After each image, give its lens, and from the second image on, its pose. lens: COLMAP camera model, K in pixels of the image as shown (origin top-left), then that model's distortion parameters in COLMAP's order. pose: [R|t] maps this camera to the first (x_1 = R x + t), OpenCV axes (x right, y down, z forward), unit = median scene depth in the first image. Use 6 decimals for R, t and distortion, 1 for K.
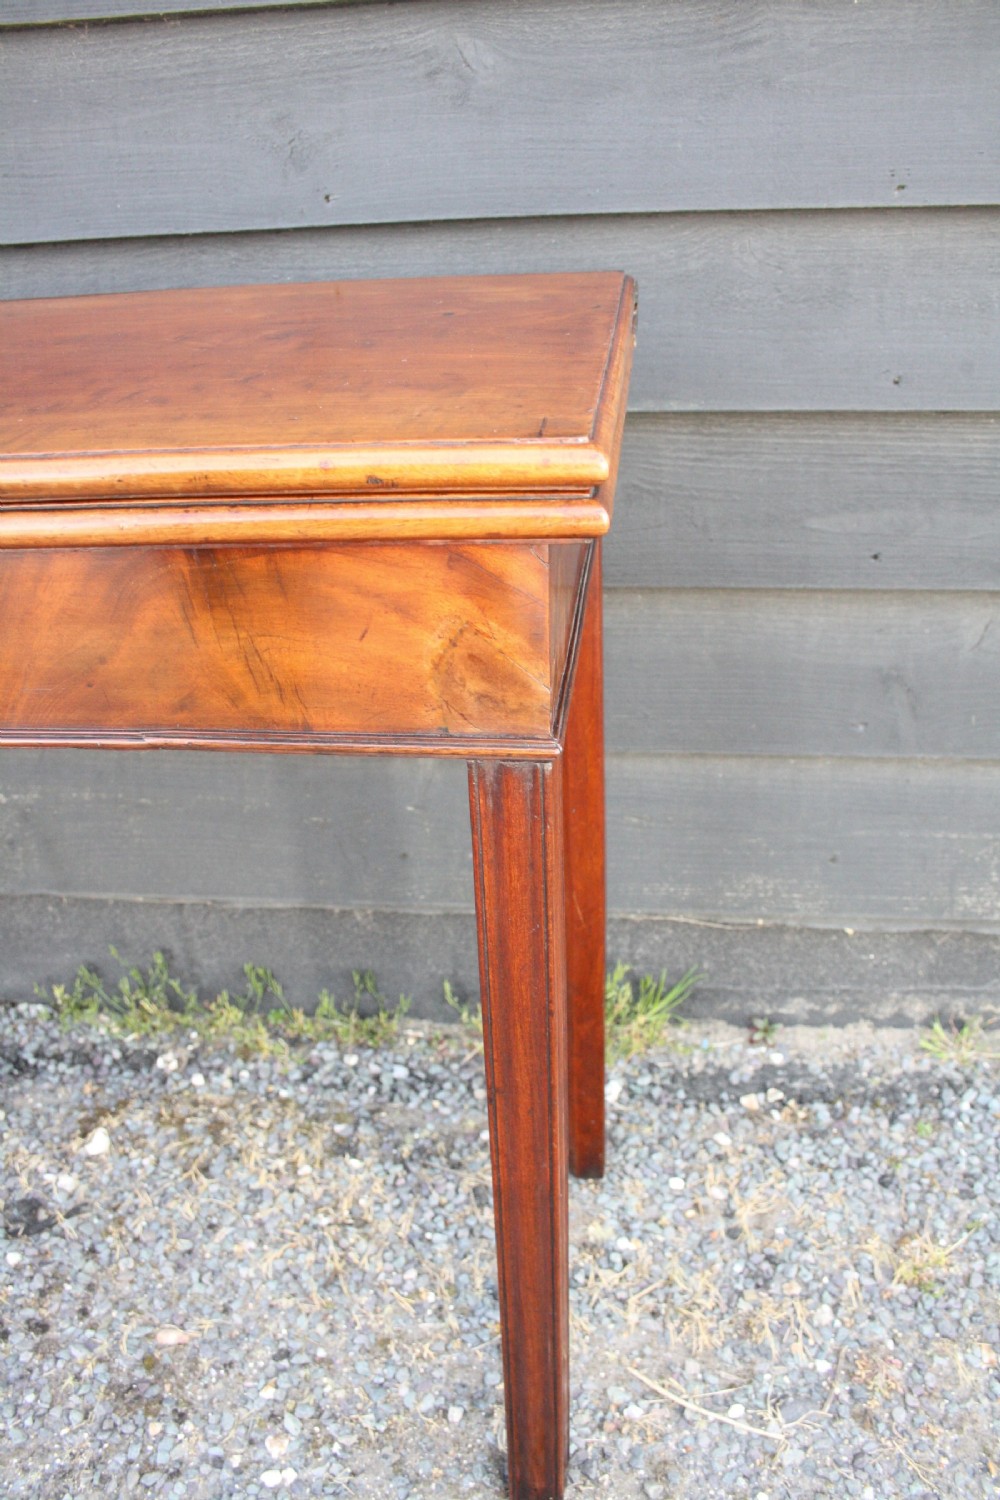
lens RADIAL K [[1227.2, 0, 502.7], [0, 1227.2, 777.5], [0, 0, 1]] dist [-0.149601, 0.119345]
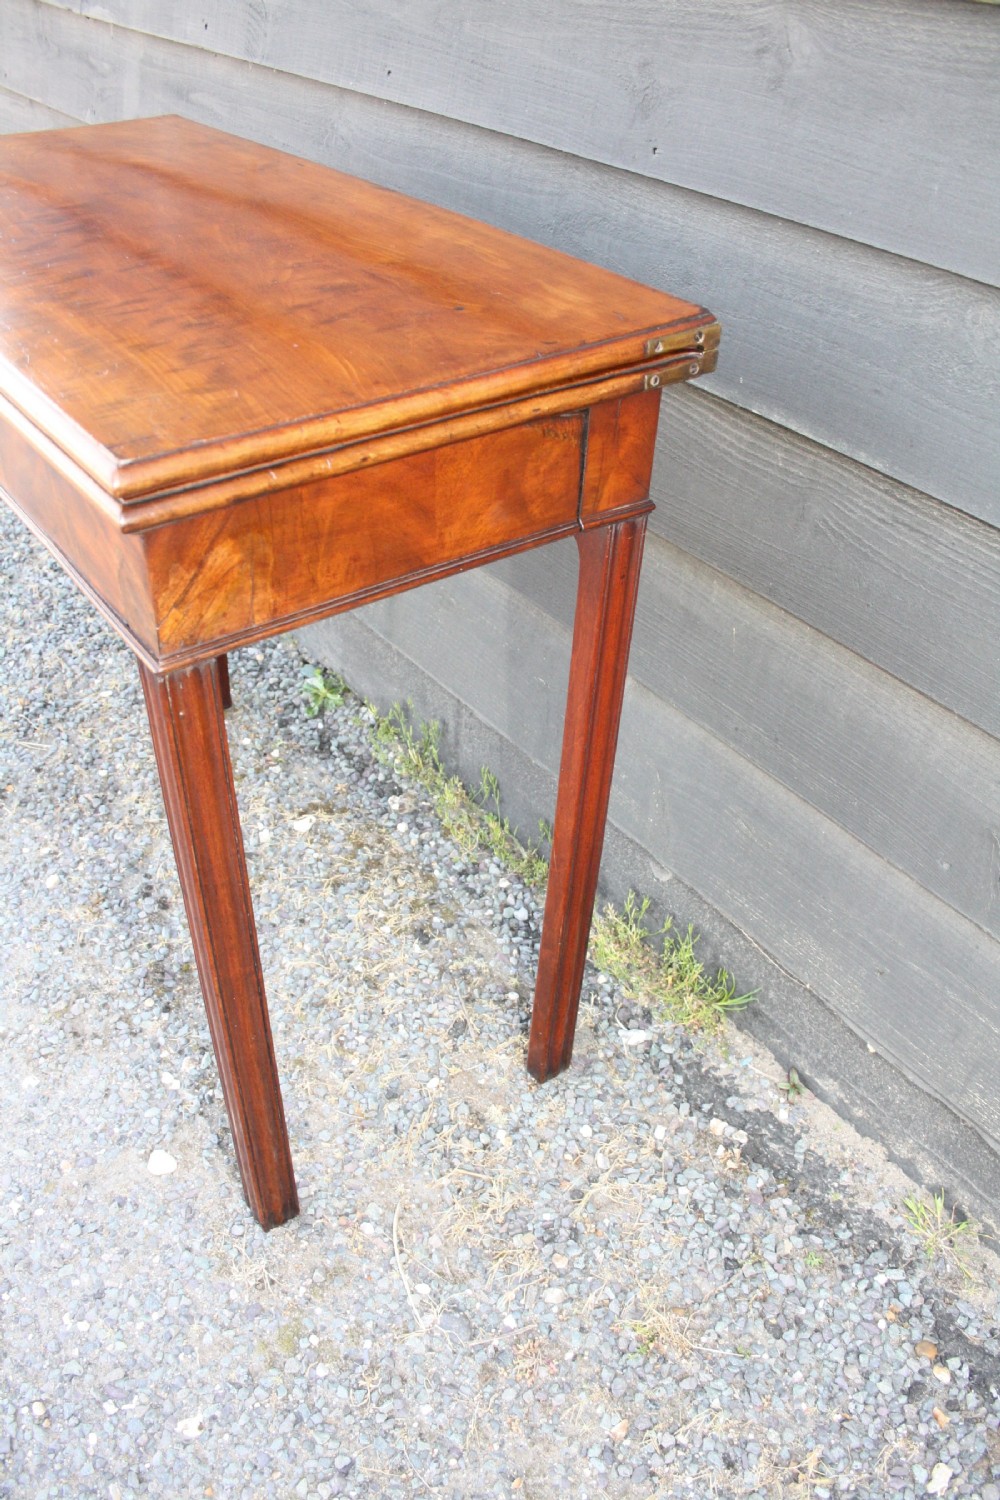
lens RADIAL K [[1227.2, 0, 517.6], [0, 1227.2, 778.0], [0, 0, 1]] dist [-0.149601, 0.119345]
pose [[0.690377, 0.505047, -0.517984, 0.530779], [-0.415957, 0.862917, 0.286973, -0.233777], [0.591912, 0.017339, 0.805816, 0.086844]]
